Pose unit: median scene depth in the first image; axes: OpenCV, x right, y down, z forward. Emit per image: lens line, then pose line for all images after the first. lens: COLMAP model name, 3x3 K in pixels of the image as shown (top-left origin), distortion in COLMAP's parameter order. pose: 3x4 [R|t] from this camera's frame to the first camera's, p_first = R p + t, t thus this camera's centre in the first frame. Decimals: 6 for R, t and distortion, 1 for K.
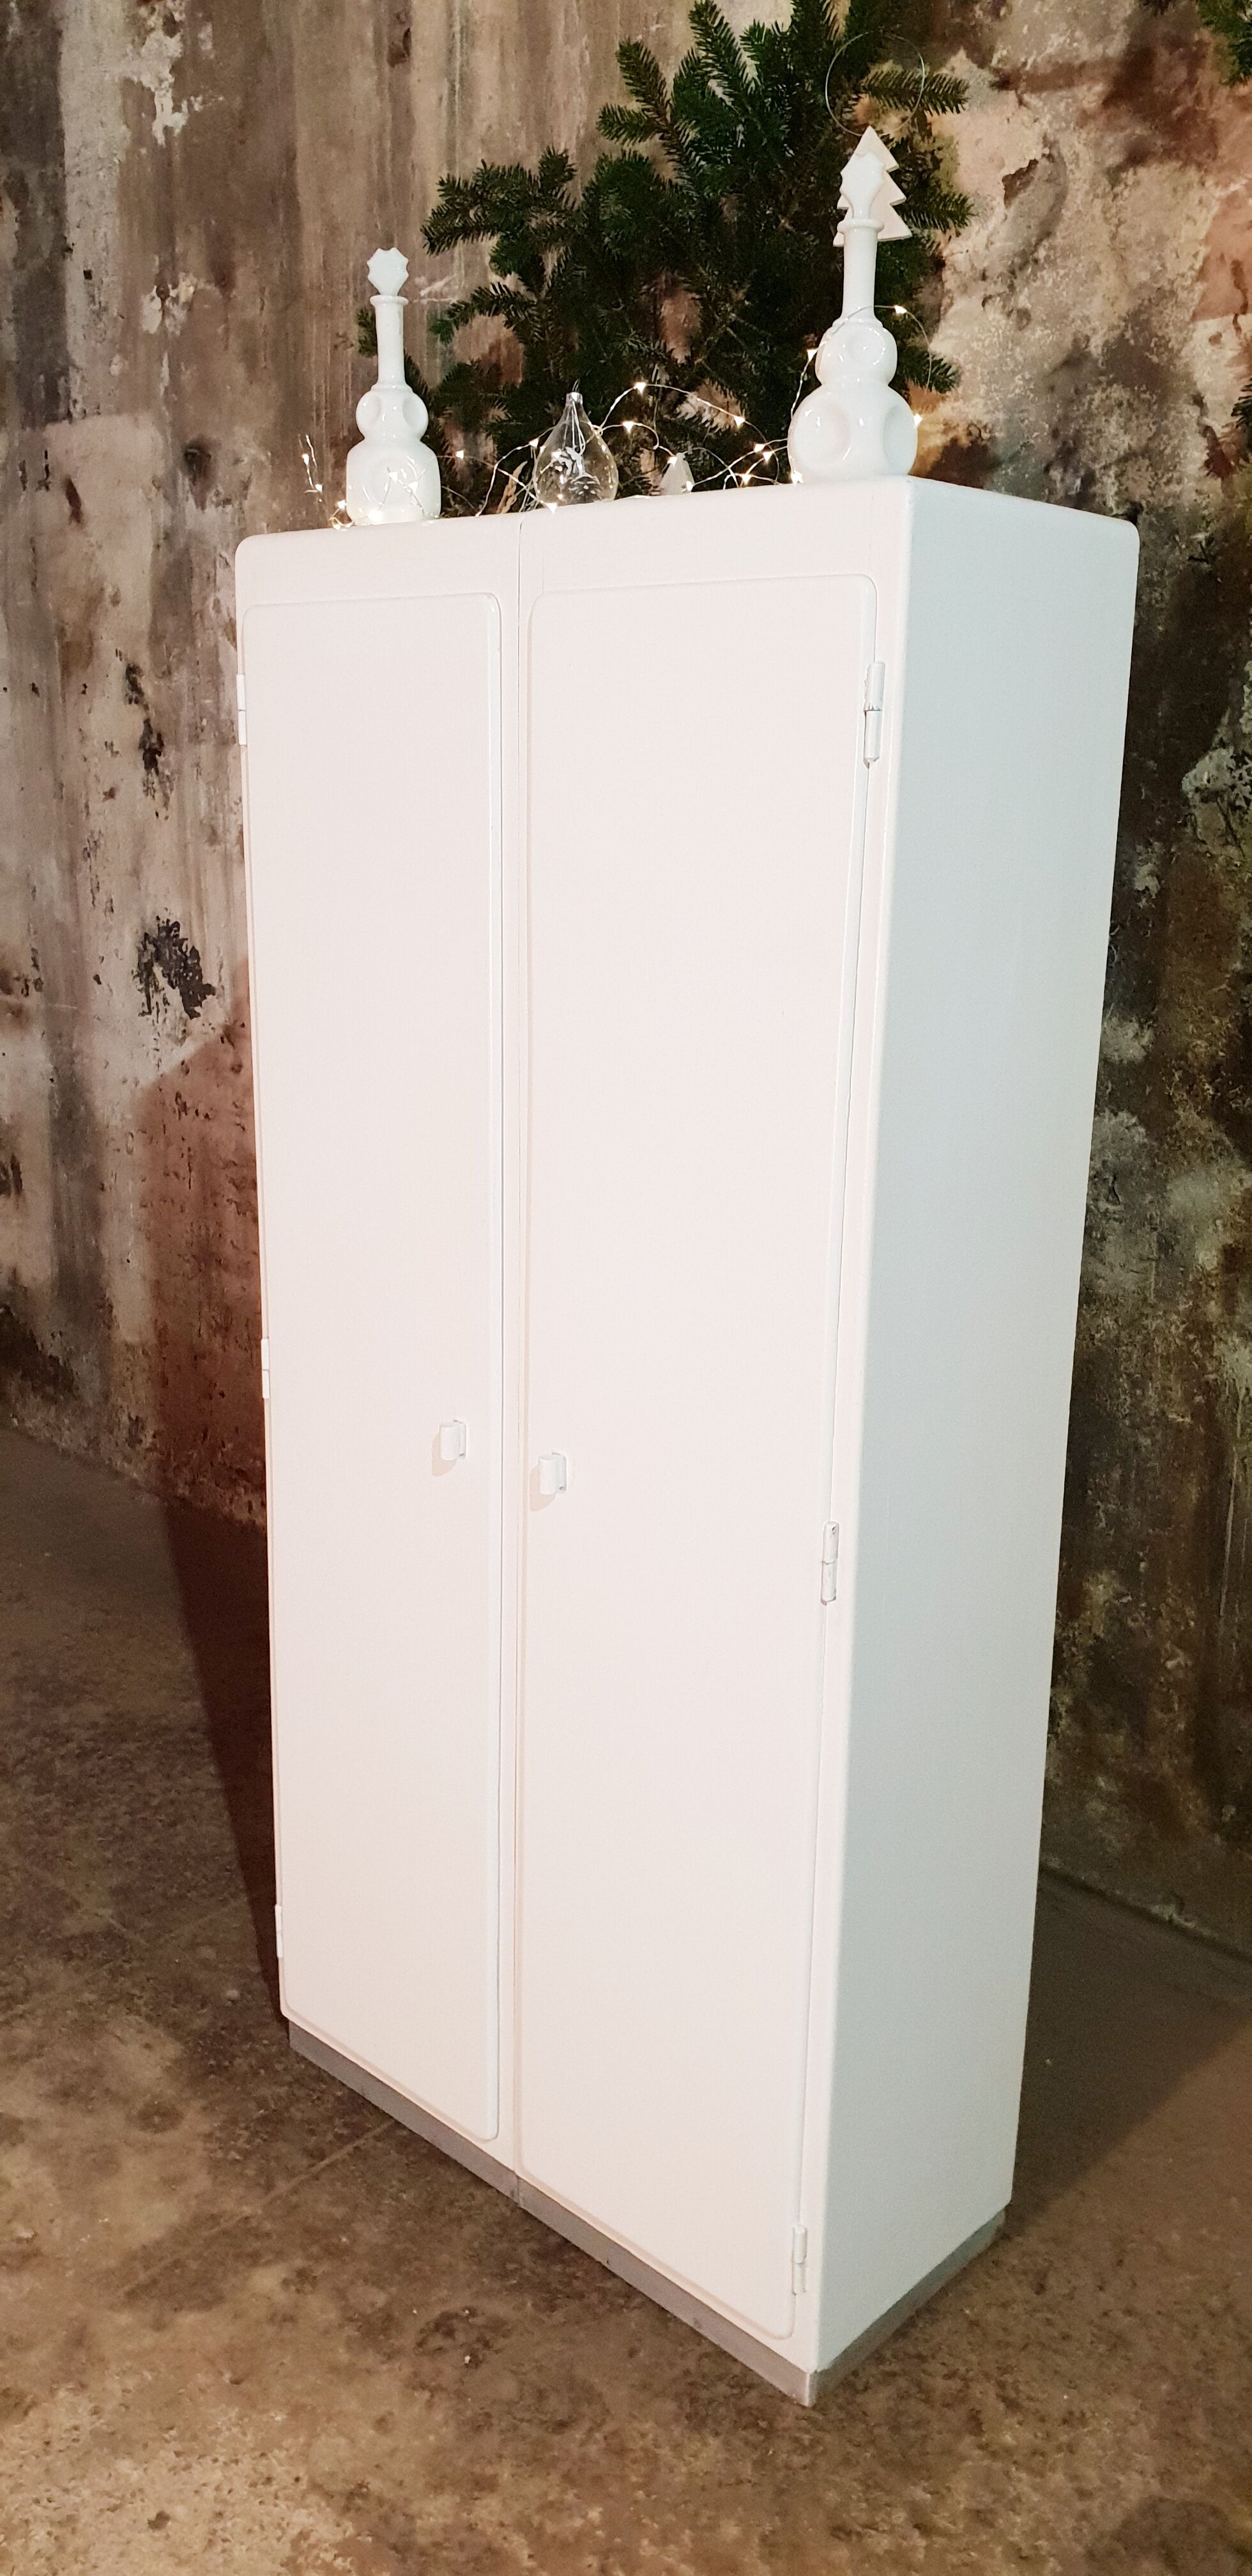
lens RADIAL K [[2025.3, 0, 660.3], [0, 2025.3, 1296.5], [0, 0, 1]] dist [-0.010979, 0.043328]
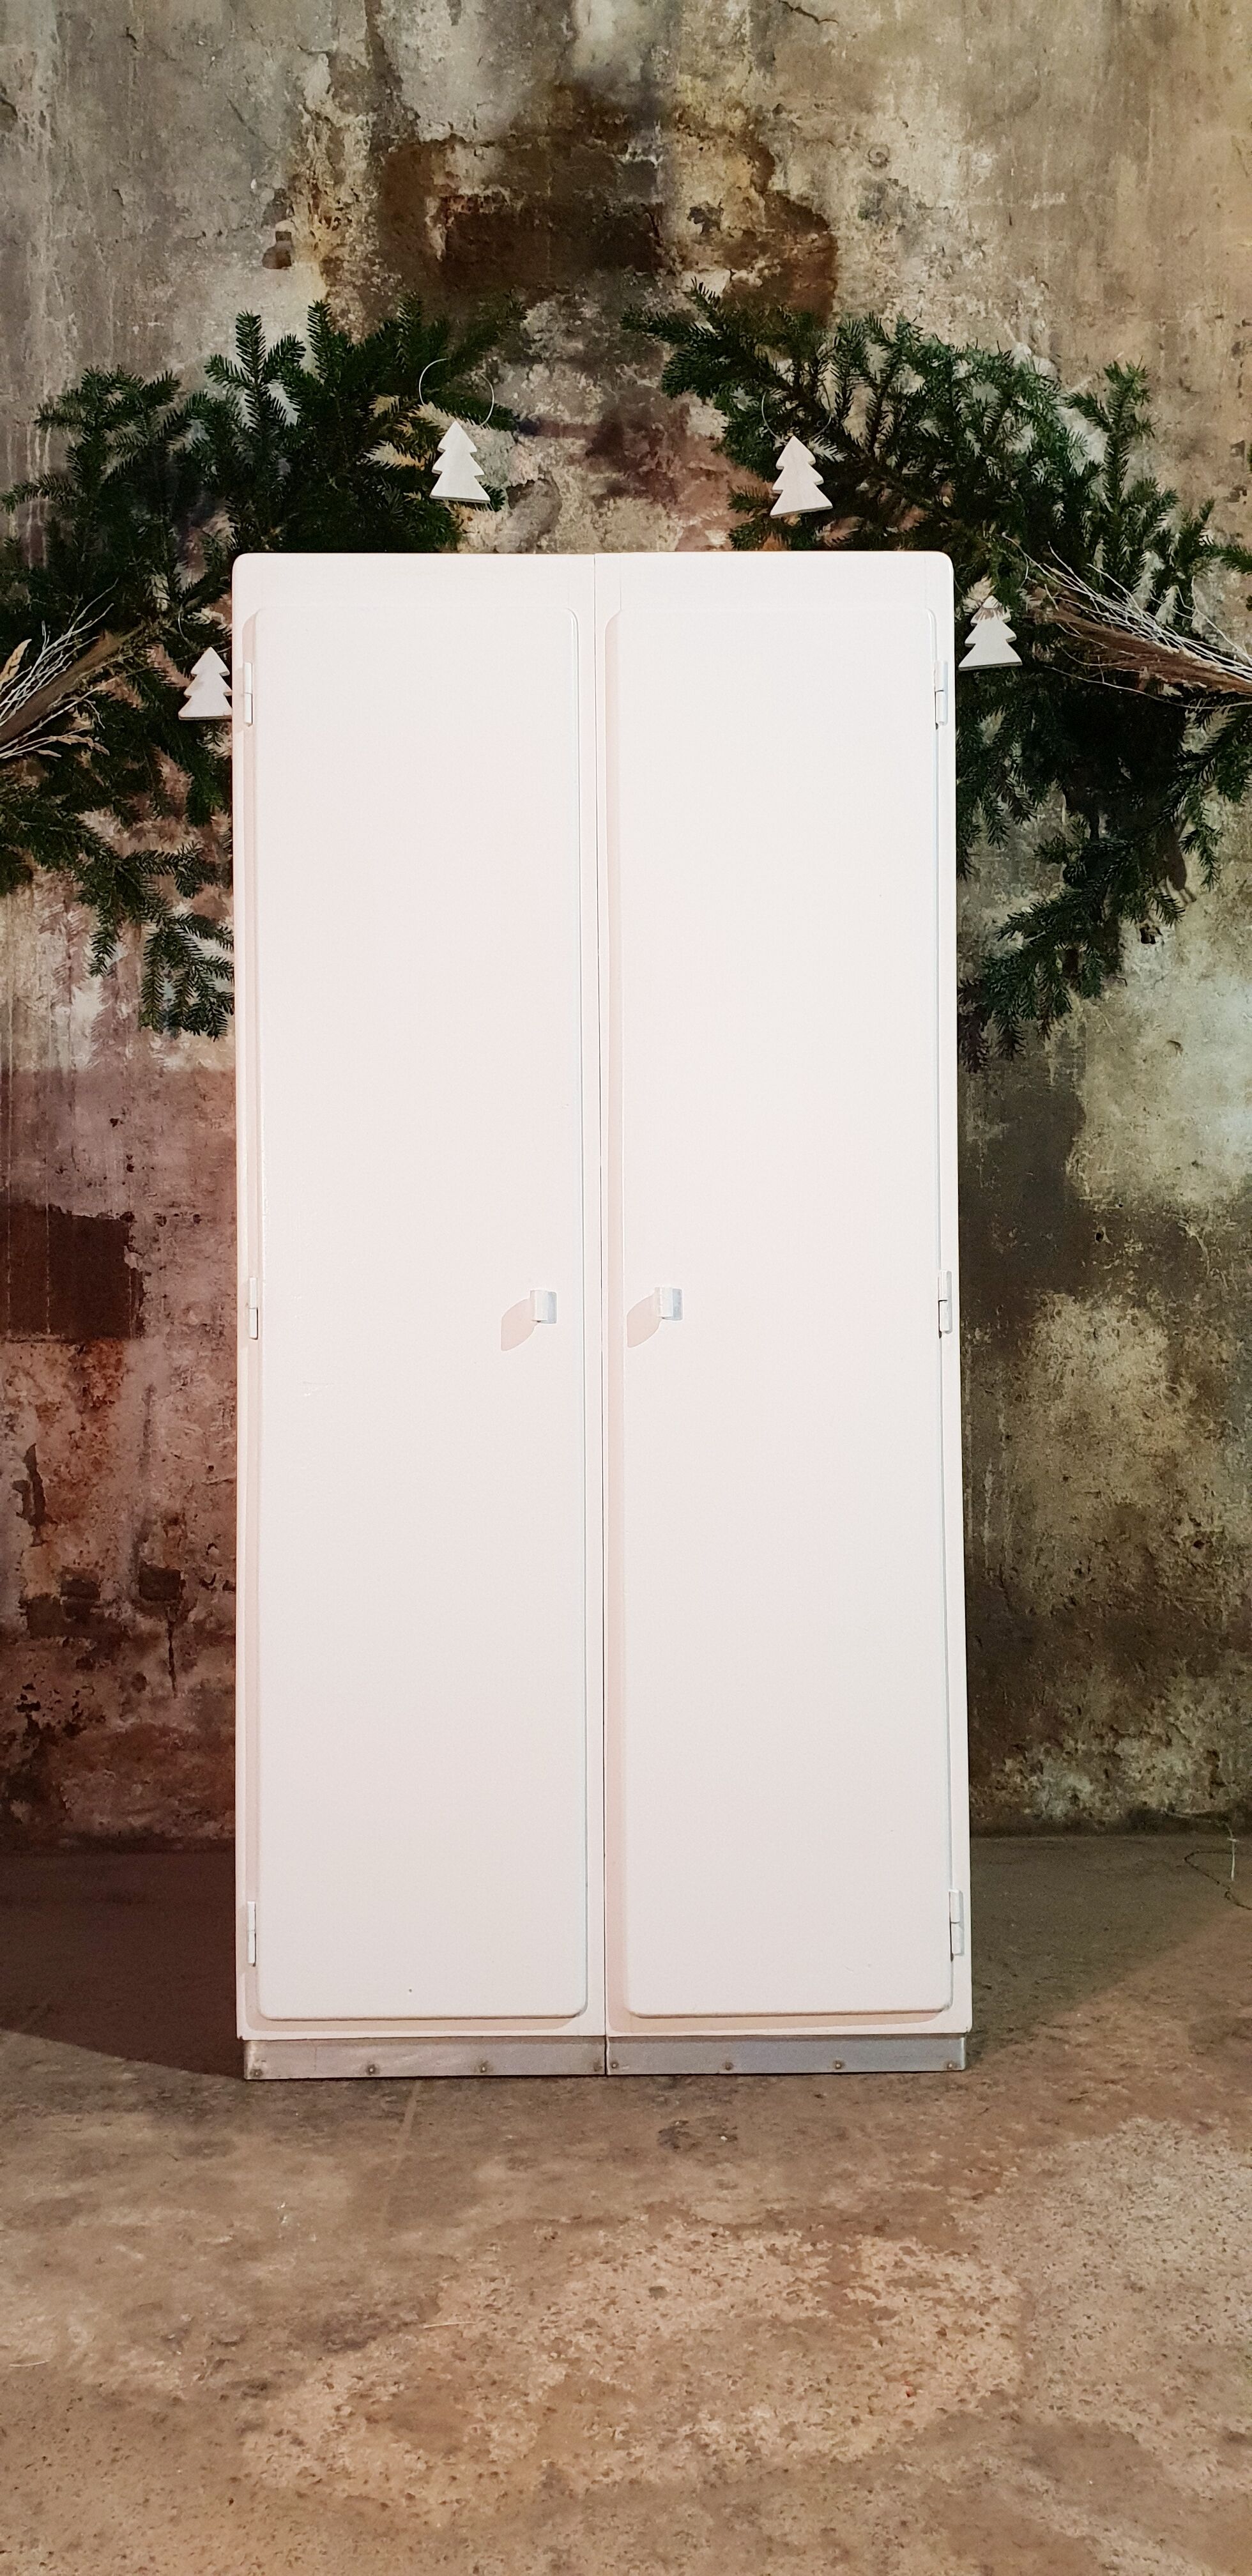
lens RADIAL K [[2025.3, 0, 671.9], [0, 2025.3, 1277.2], [0, 0, 1]] dist [-0.010979, 0.043328]
pose [[0.726928, -0.007836, 0.686669, -0.722578], [0.198157, 0.959794, -0.198822, 0.259532], [-0.657502, 0.280597, 0.699254, 0.136176]]
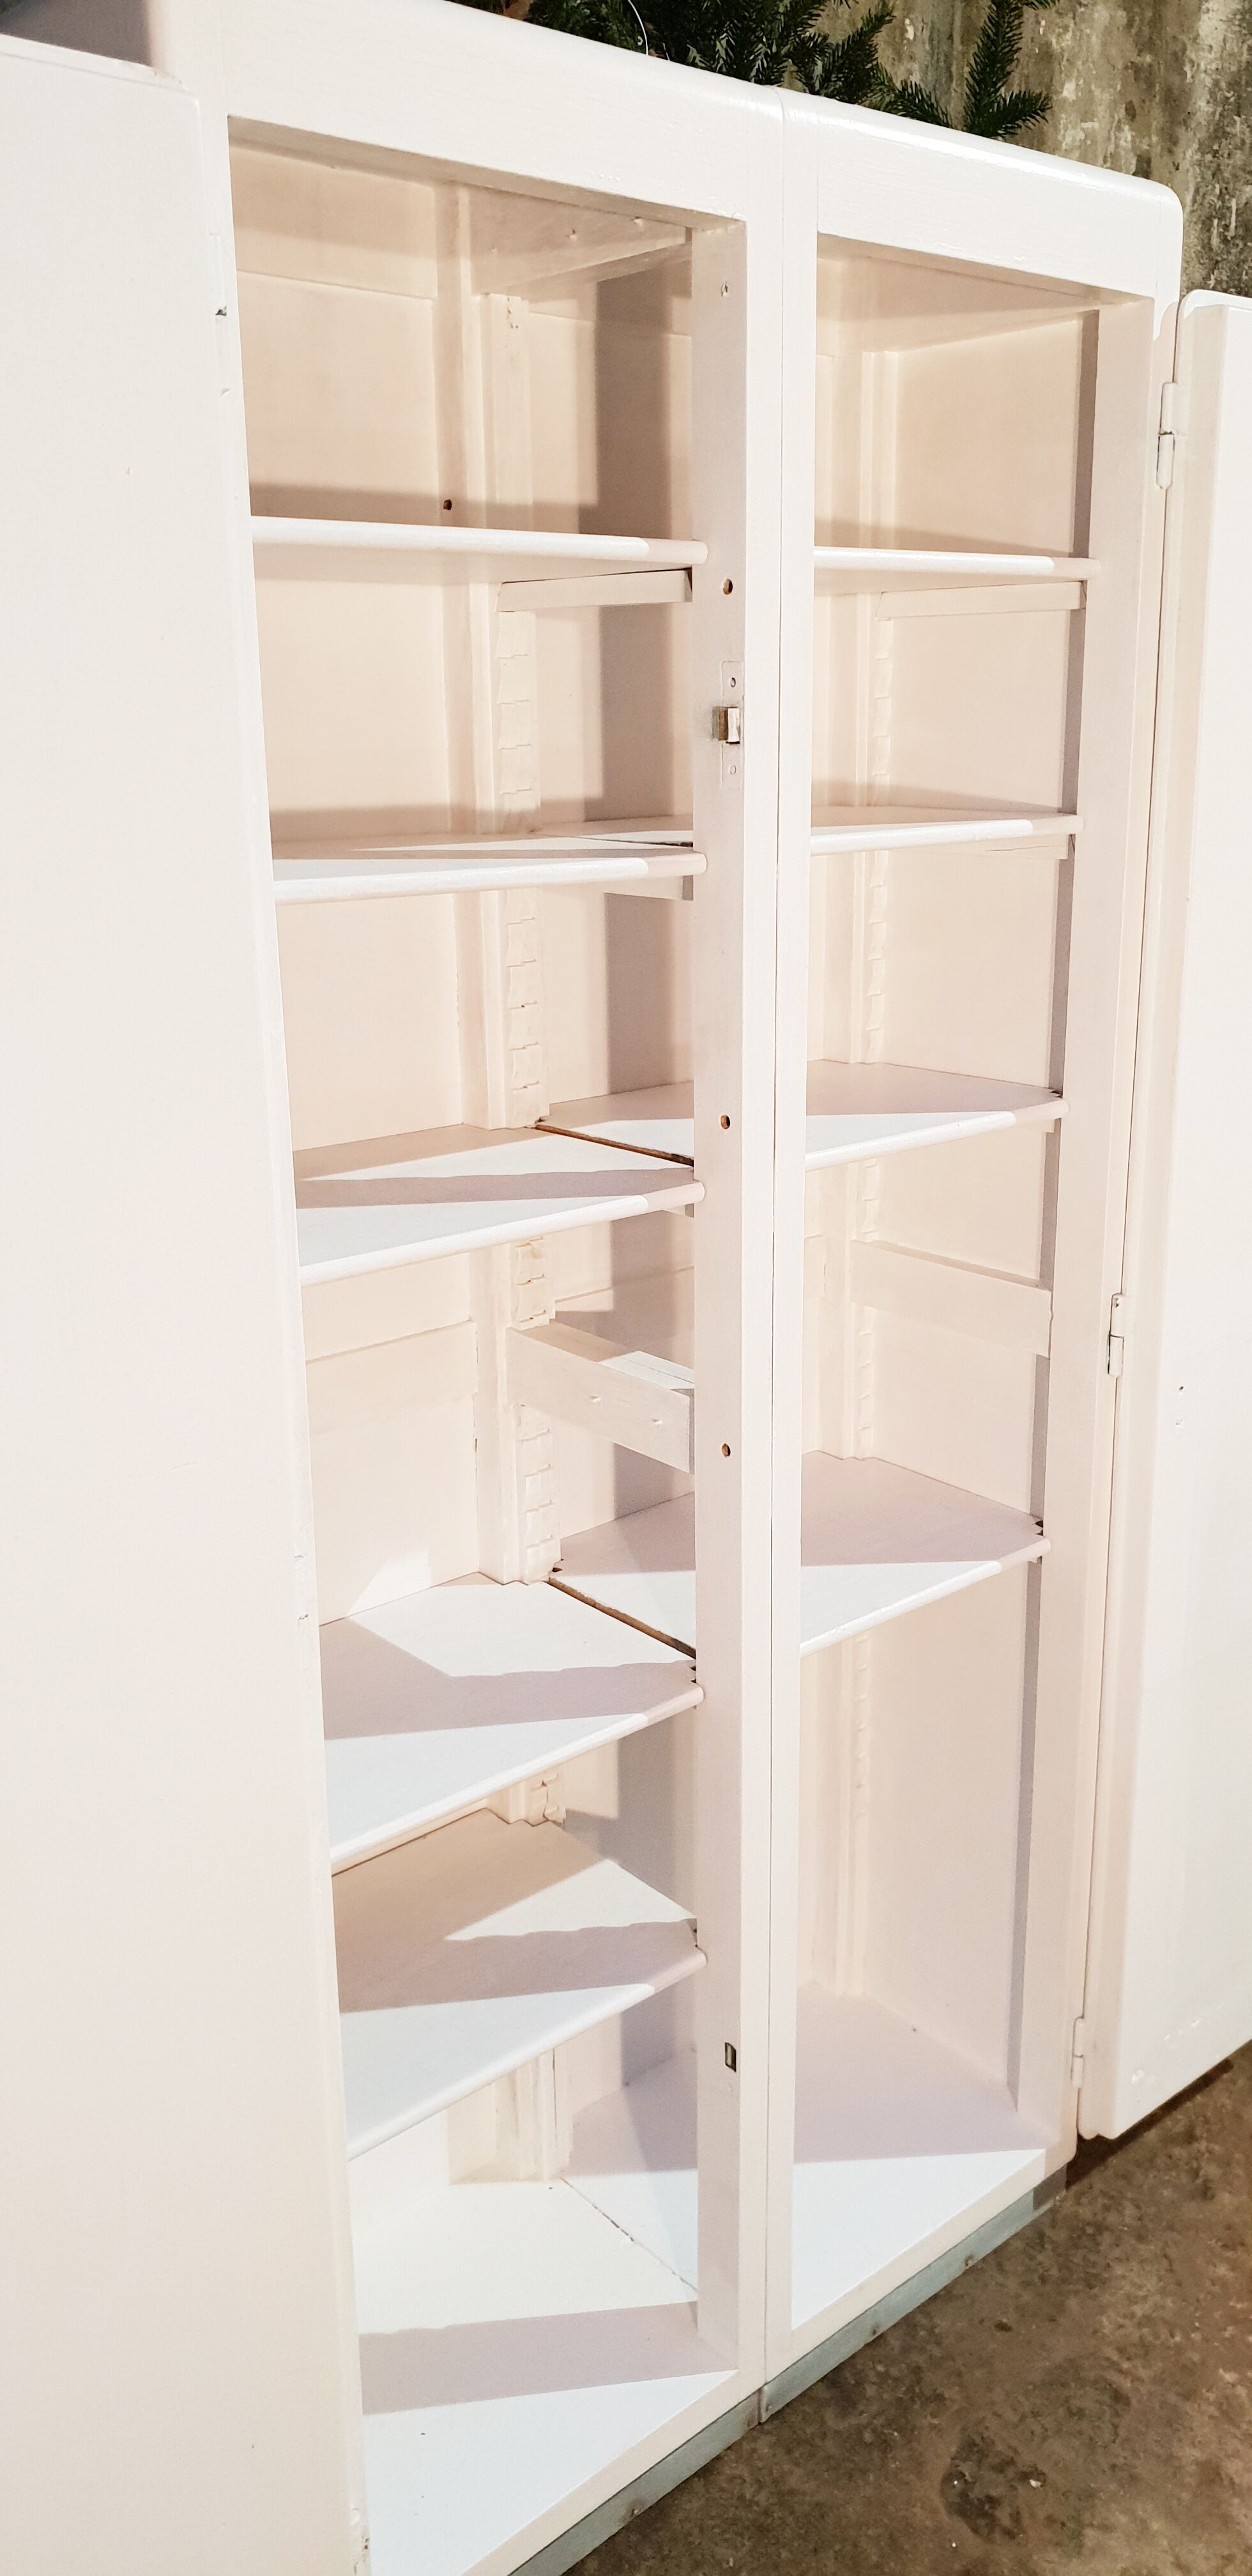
lens RADIAL K [[2025.3, 0, 661.8], [0, 2025.3, 1273.8], [0, 0, 1]] dist [-0.010979, 0.043328]
pose [[0.110195, -0.294473, 0.949285, -0.645979], [0.263314, 0.929624, 0.257808, -0.154943], [-0.958396, 0.221551, 0.179979, 0.770645]]
